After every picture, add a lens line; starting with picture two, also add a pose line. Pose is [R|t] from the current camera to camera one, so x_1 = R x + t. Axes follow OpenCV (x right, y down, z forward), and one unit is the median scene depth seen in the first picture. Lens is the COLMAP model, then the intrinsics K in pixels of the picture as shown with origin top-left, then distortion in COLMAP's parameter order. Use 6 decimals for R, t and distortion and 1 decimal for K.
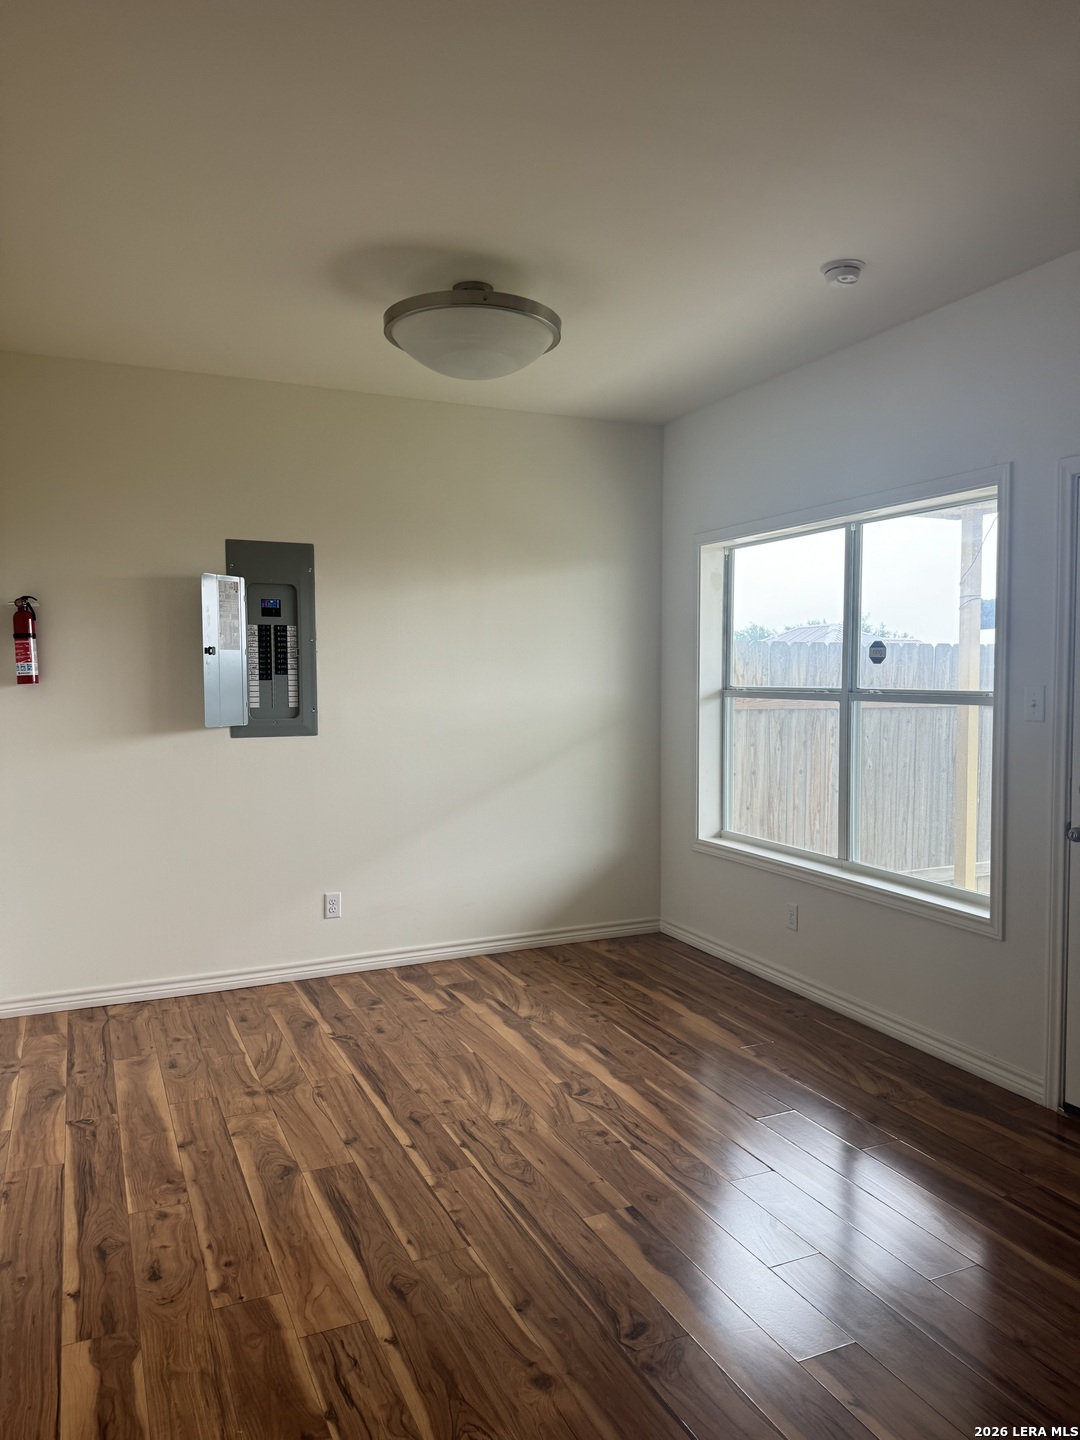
lens RADIAL K [[1009.8, 0, 540.0], [0, 1009.8, 720.0], [0, 0, 1]] dist [0.075728, -0.061368]
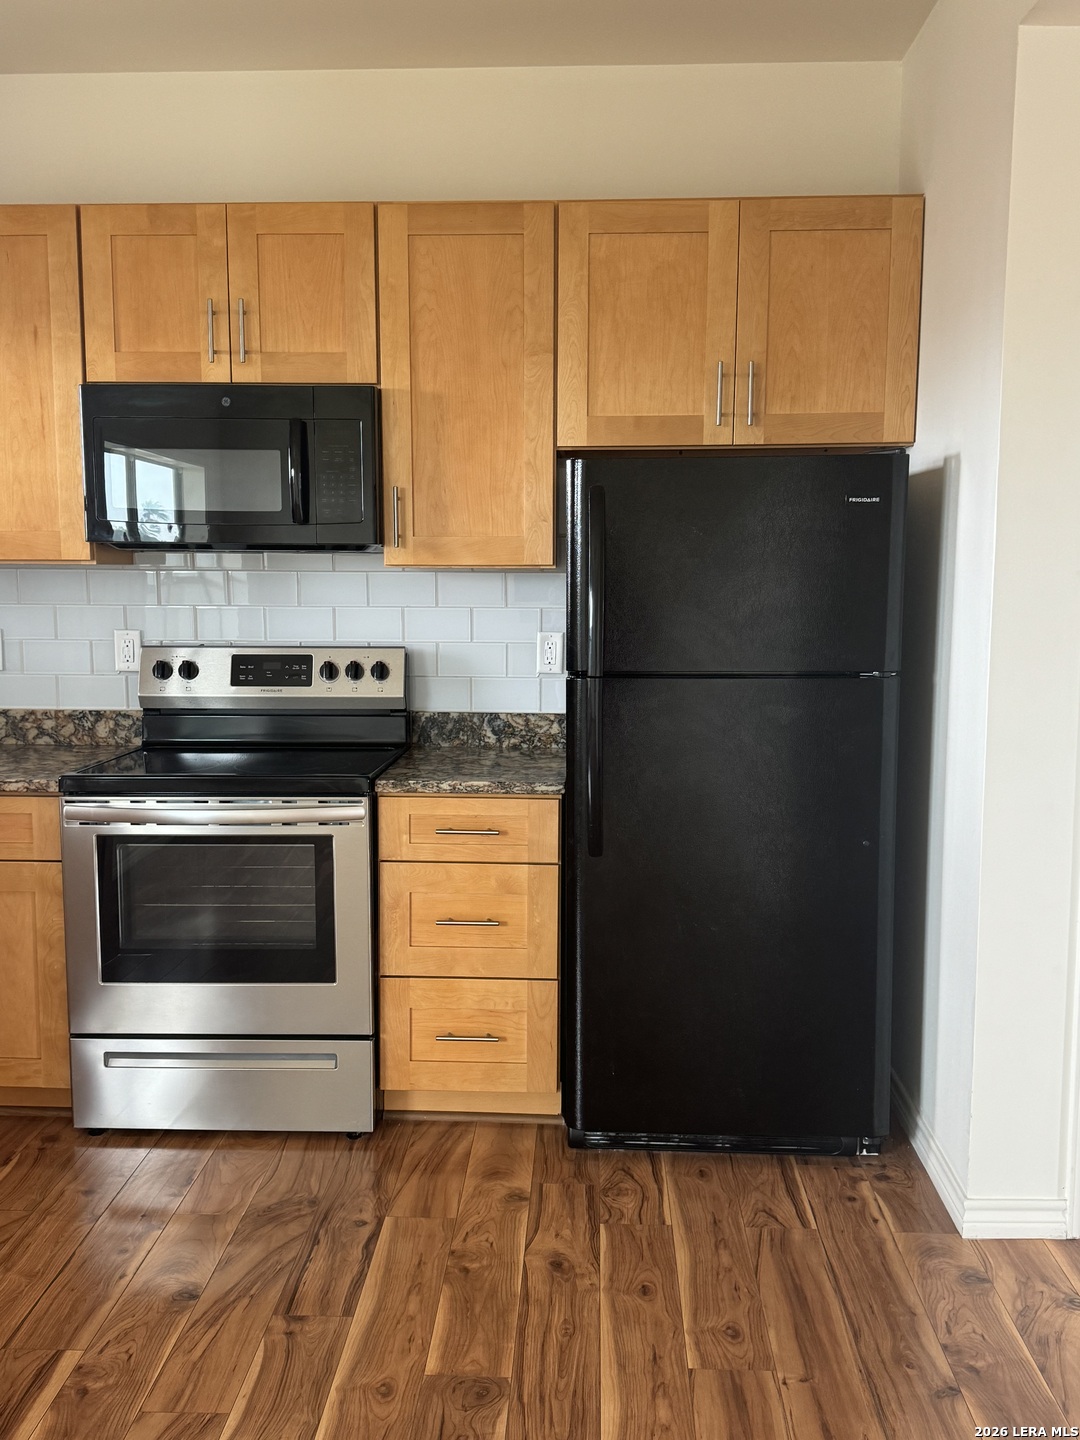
lens RADIAL K [[1297.0, 0, 540.0], [0, 1297.0, 720.0], [0, 0, 1]] dist [0.082142, -0.214165]
pose [[-0.889365, -0.054532, 0.453934, -0.256216], [0.019786, 0.987340, 0.157377, -0.037782], [-0.456769, 0.148948, -0.877027, 0.952121]]
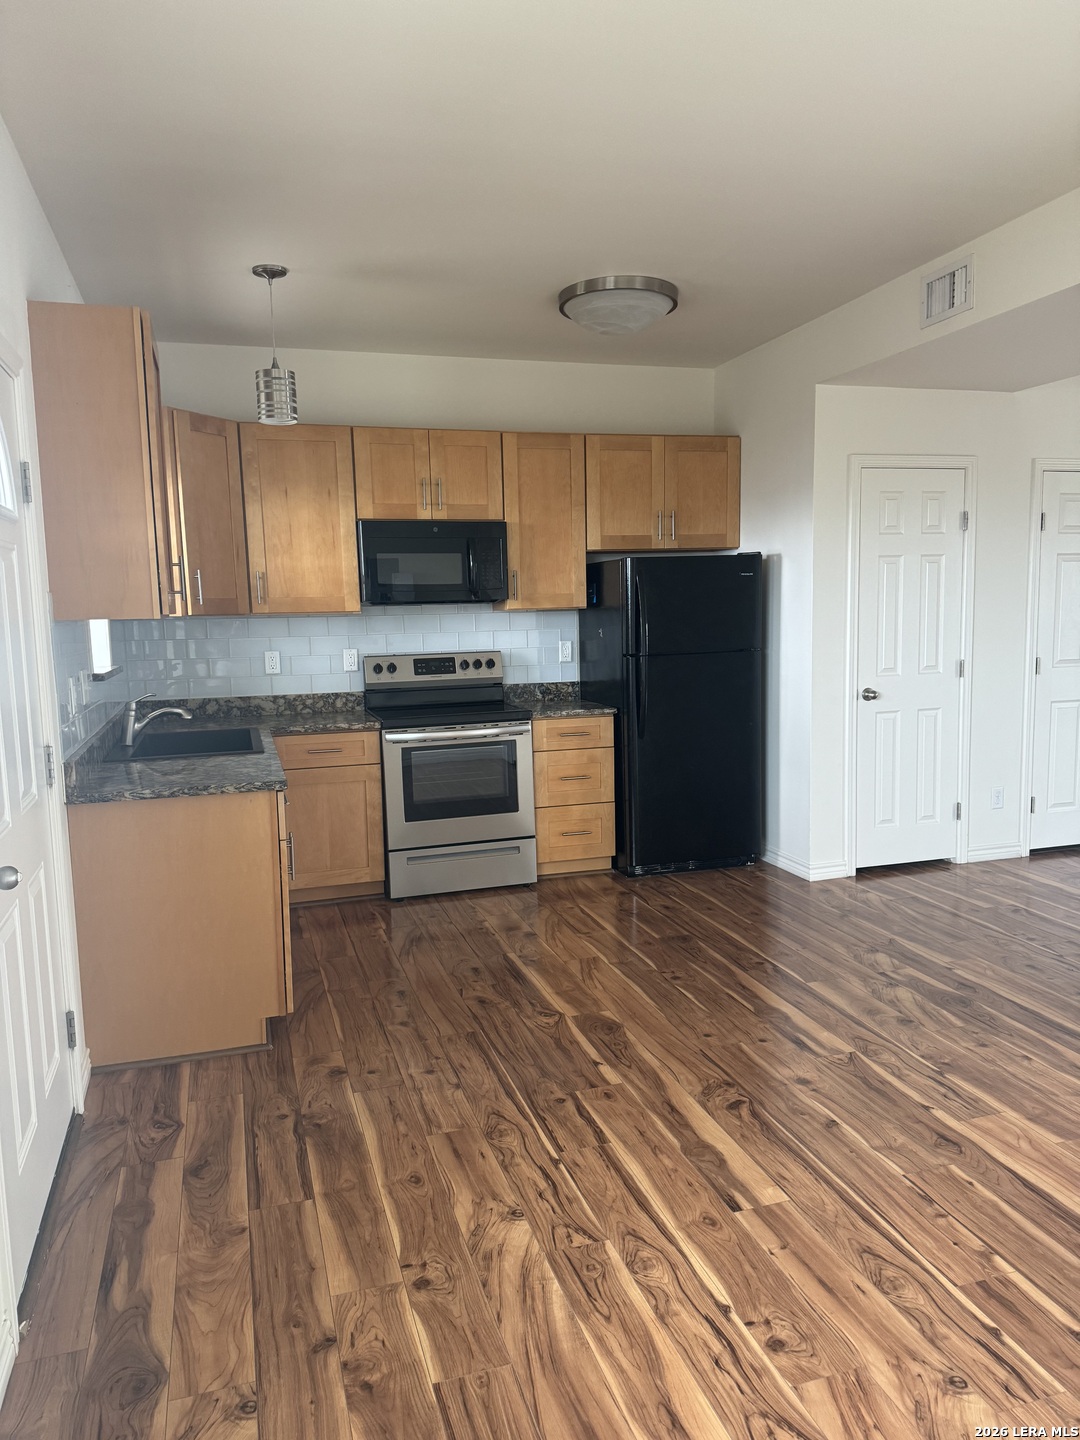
lens RADIAL K [[1009.8, 0, 540.0], [0, 1009.8, 720.0], [0, 0, 1]] dist [0.075728, -0.061368]
pose [[-0.991064, 0.010613, 0.132968, 0.135540], [0.031708, 0.987002, 0.157552, -0.085955], [-0.129567, 0.160360, -0.978518, 1.846886]]
